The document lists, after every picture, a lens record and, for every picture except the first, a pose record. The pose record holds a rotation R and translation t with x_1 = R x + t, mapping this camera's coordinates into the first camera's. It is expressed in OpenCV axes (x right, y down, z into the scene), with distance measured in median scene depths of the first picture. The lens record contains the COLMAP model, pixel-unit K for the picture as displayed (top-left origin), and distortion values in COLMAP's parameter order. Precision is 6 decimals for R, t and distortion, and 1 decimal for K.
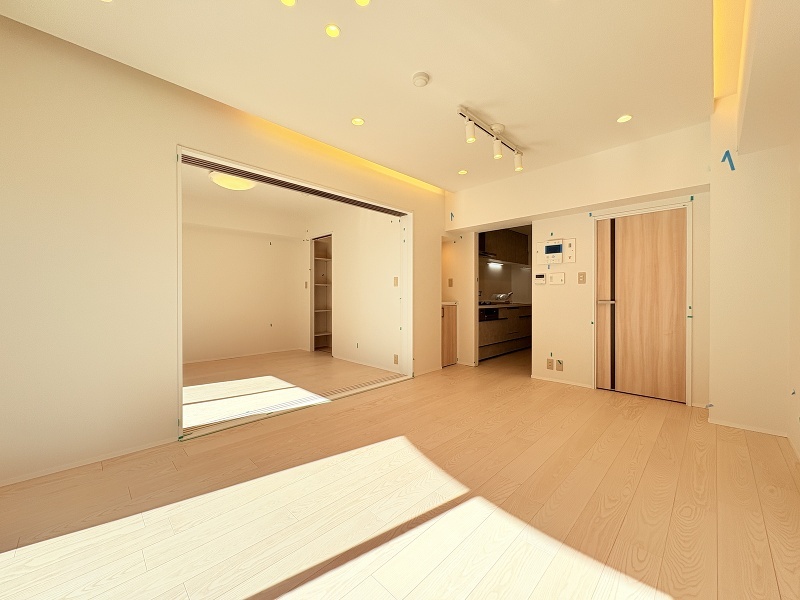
lens RADIAL K [[317.3, 0, 400.0], [0, 317.3, 300.0], [0, 0, 1]] dist [-0.000653, -0.000168]
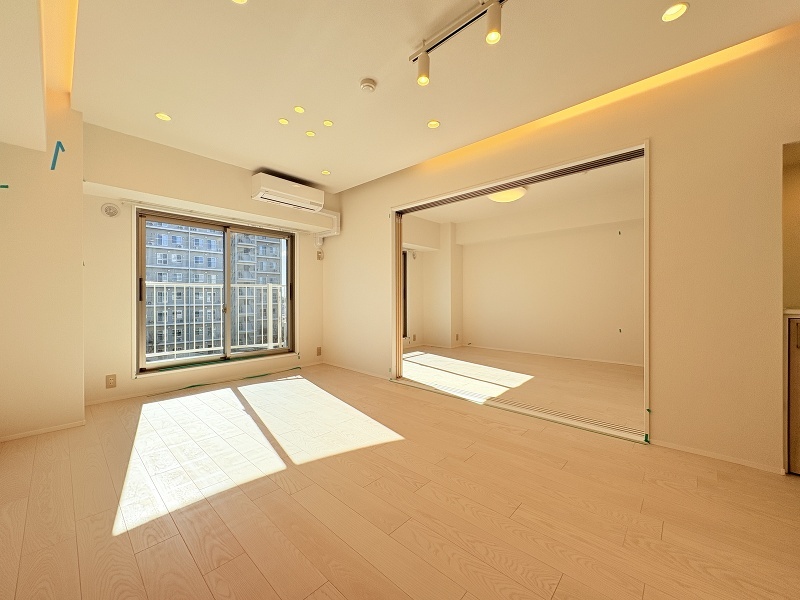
lens RADIAL K [[317.3, 0, 400.0], [0, 317.3, 300.0], [0, 0, 1]] dist [-0.000653, -0.000168]
pose [[0.036986, 0.006350, -0.999296, 0.745204], [-0.009794, 0.999934, 0.005991, -0.001749], [0.999268, 0.009566, 0.037045, 0.722161]]
